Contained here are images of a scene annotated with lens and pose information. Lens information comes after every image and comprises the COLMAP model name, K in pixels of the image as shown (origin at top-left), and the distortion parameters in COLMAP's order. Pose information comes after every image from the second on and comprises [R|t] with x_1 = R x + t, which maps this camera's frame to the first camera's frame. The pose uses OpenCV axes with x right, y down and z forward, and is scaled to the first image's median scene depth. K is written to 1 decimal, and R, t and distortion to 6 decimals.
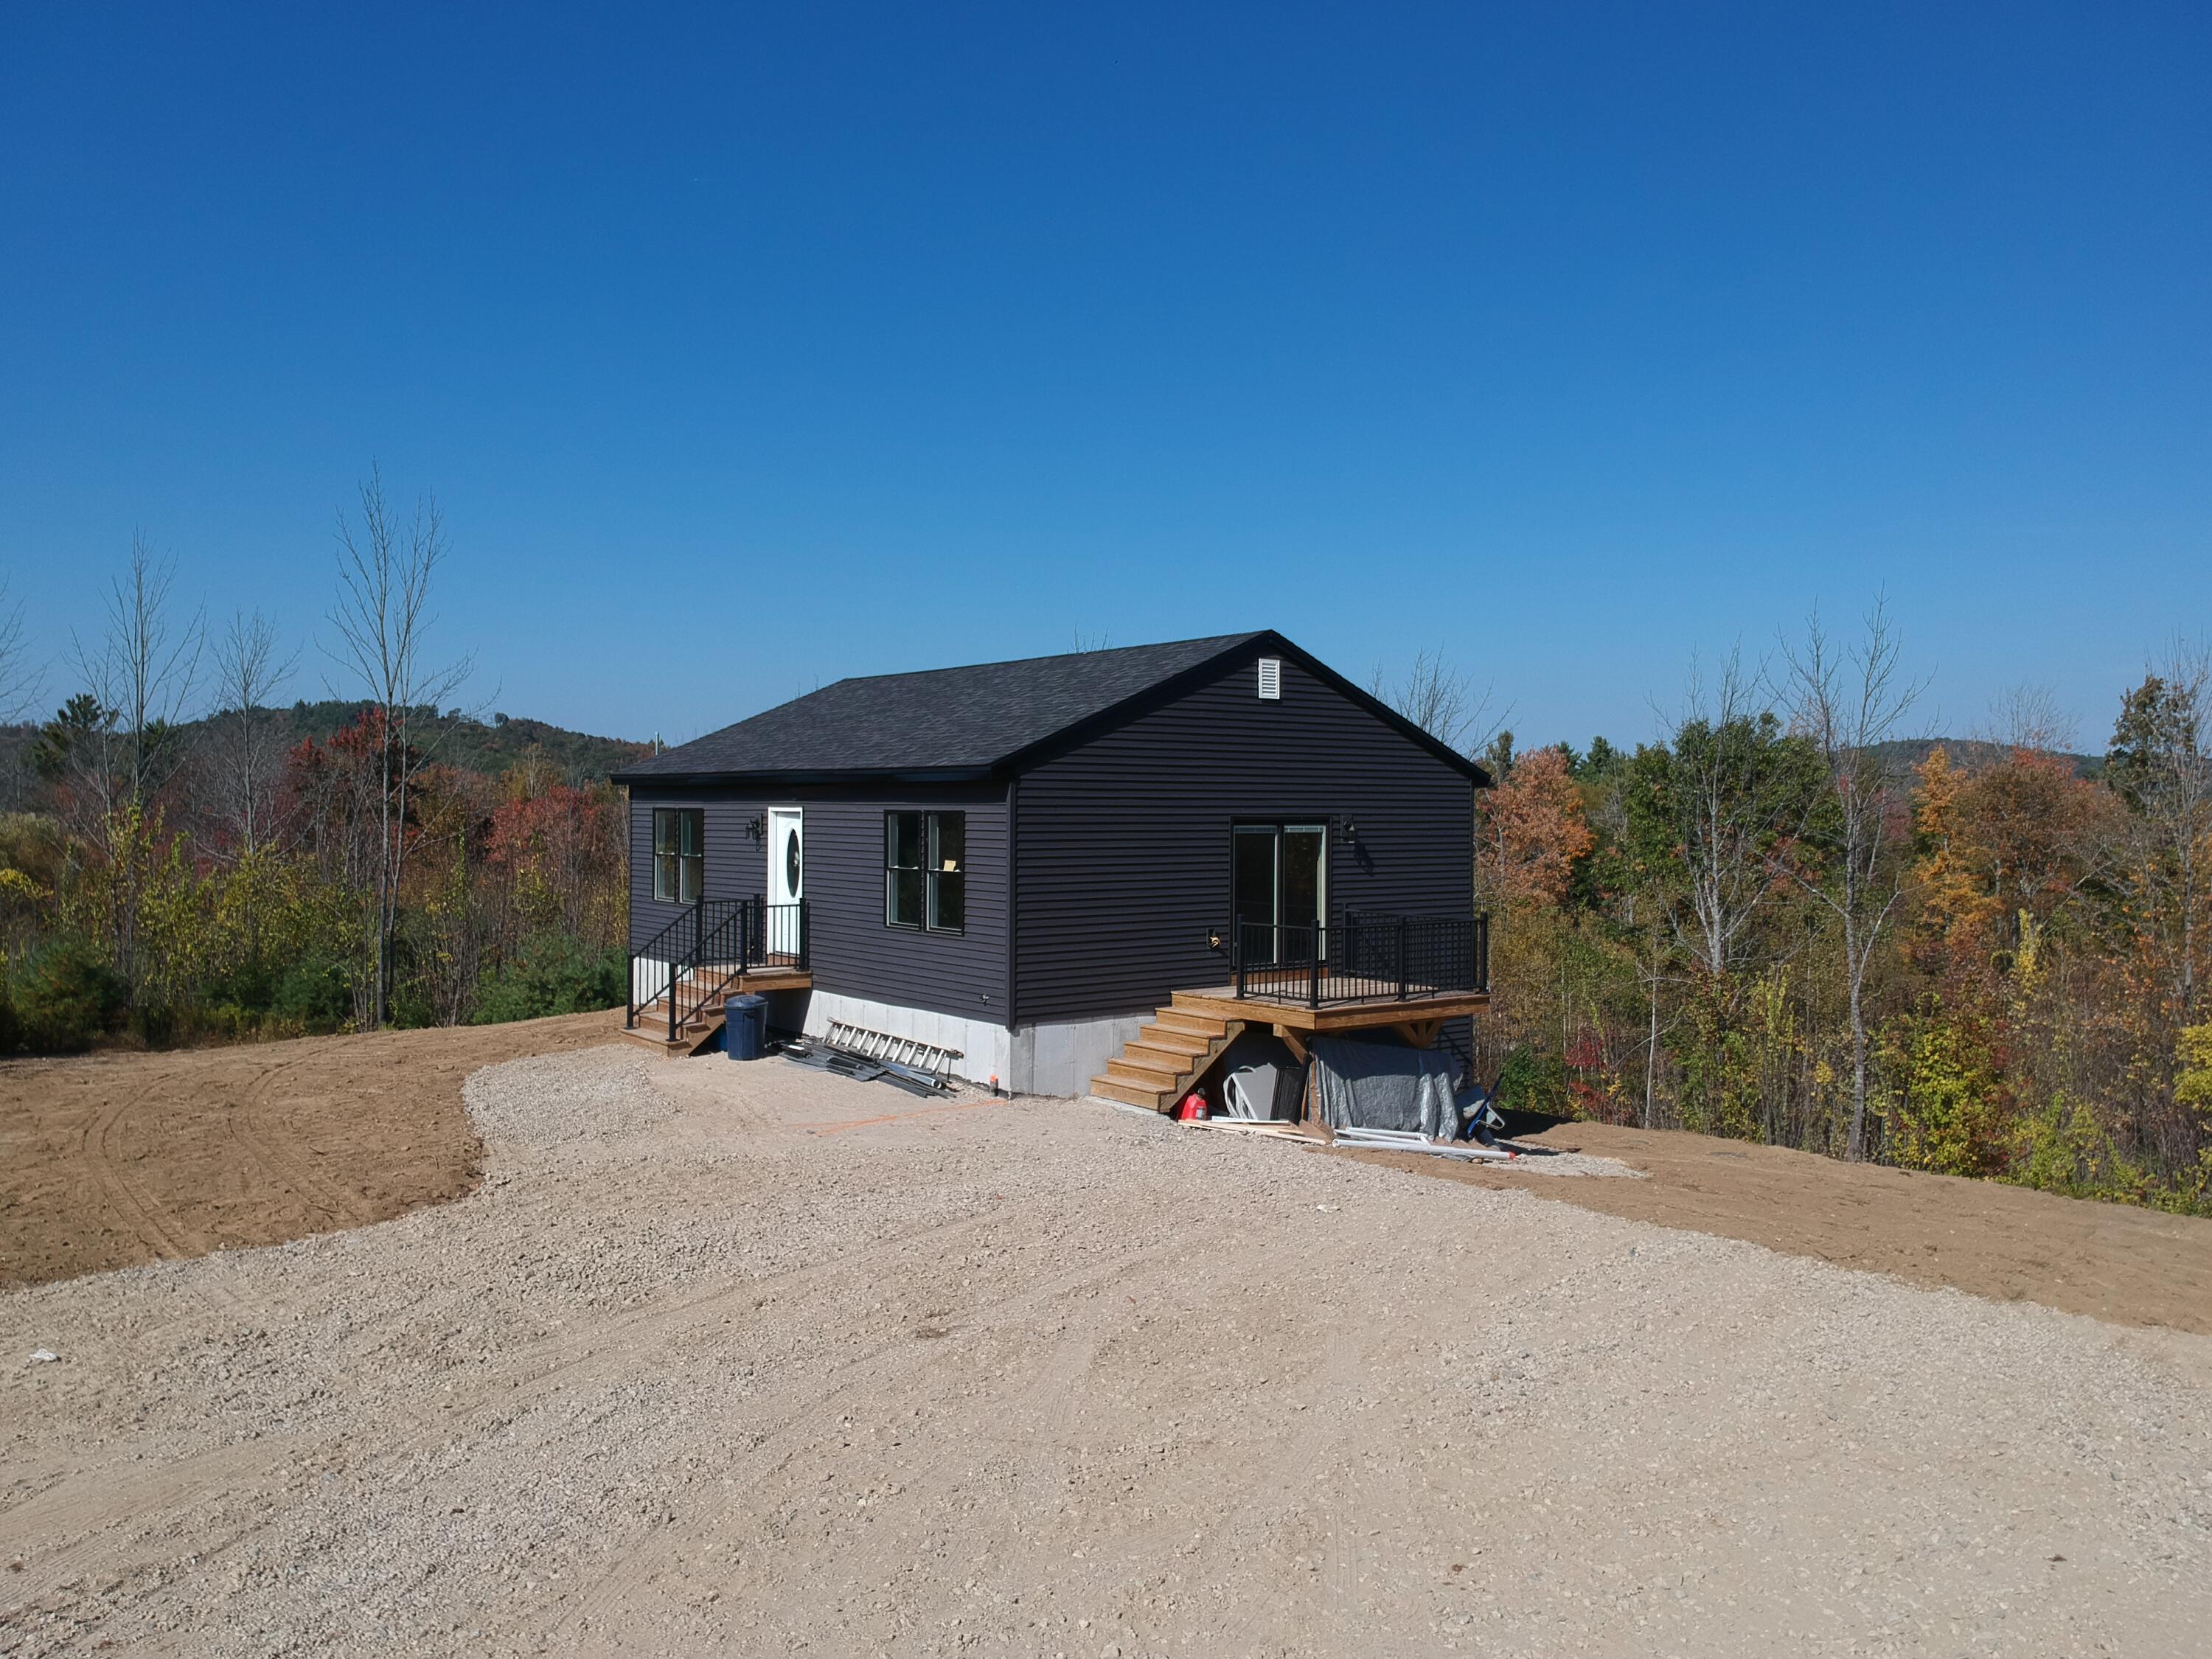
lens RADIAL K [[1630.7, 0, 1106.0], [0, 1630.7, 829.5], [0, 0, 1]] dist [0.168981, -0.396579]
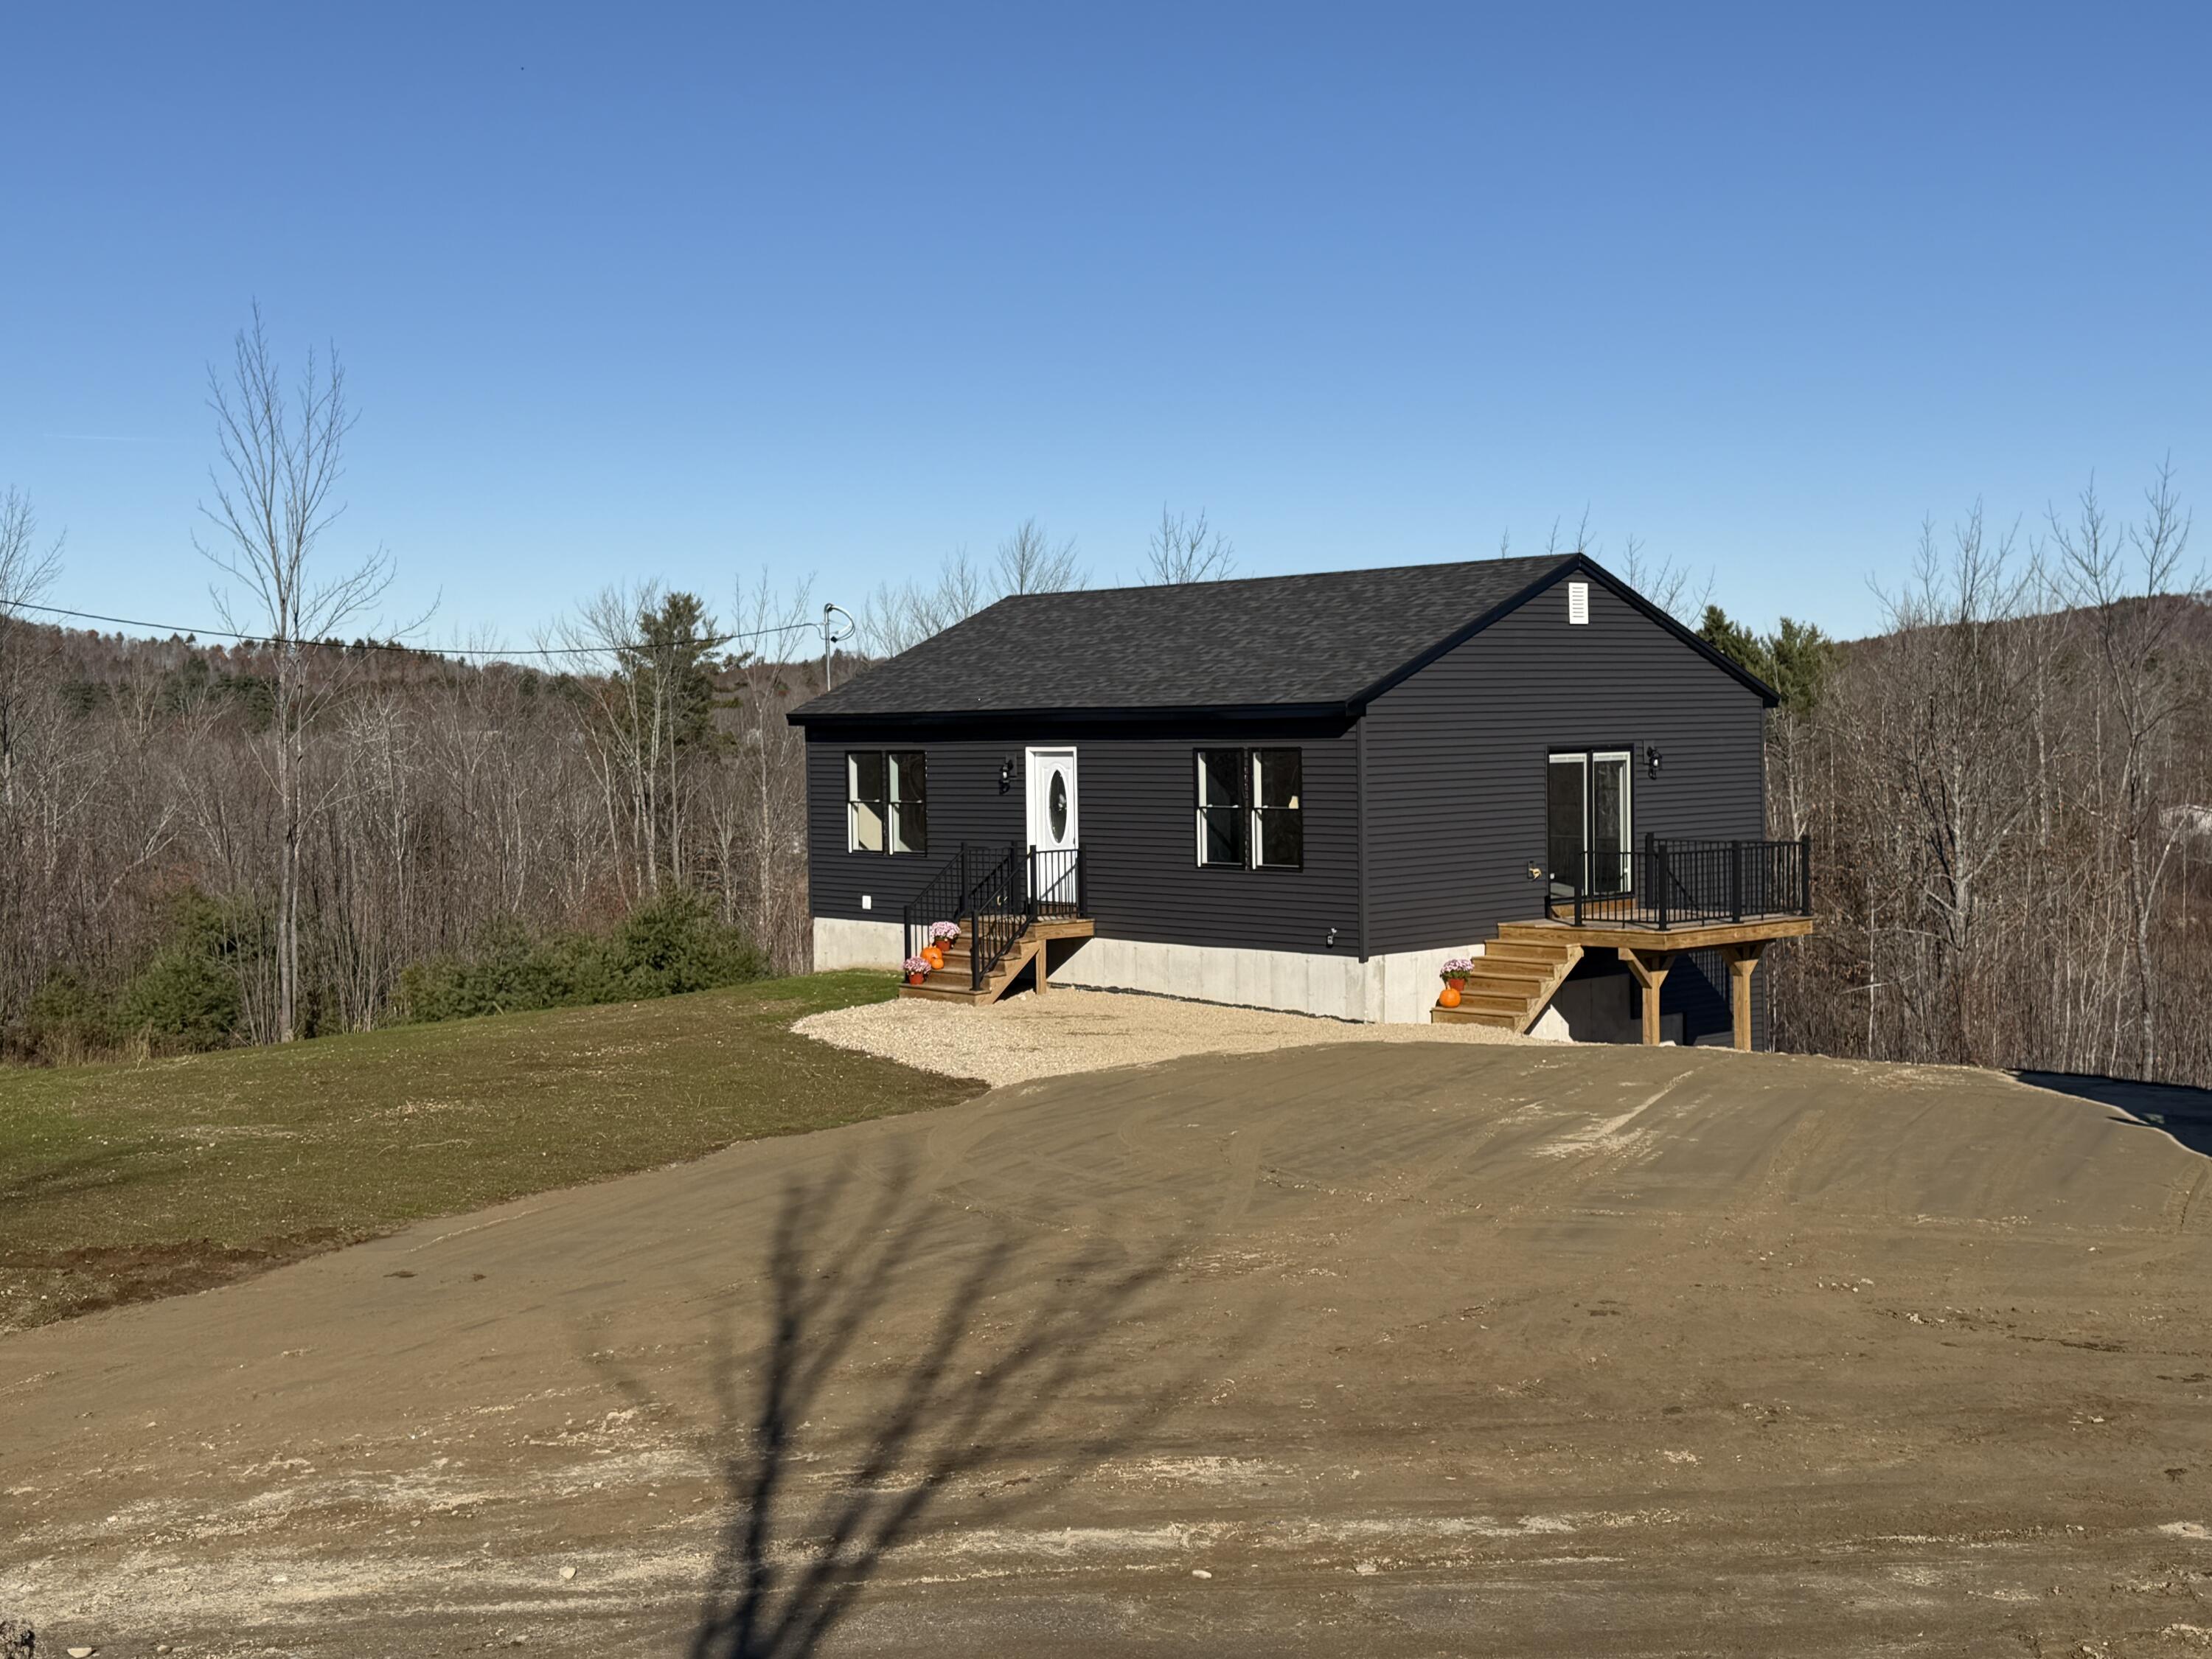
lens RADIAL K [[2659.1, 0, 1106.0], [0, 2659.1, 829.5], [0, 0, 1]] dist [0.179468, -0.007257]
pose [[0.996730, -0.026528, 0.076331, -0.306049], [0.024666, 0.999377, 0.025244, -0.004512], [-0.076953, -0.023279, 0.996763, -0.569788]]
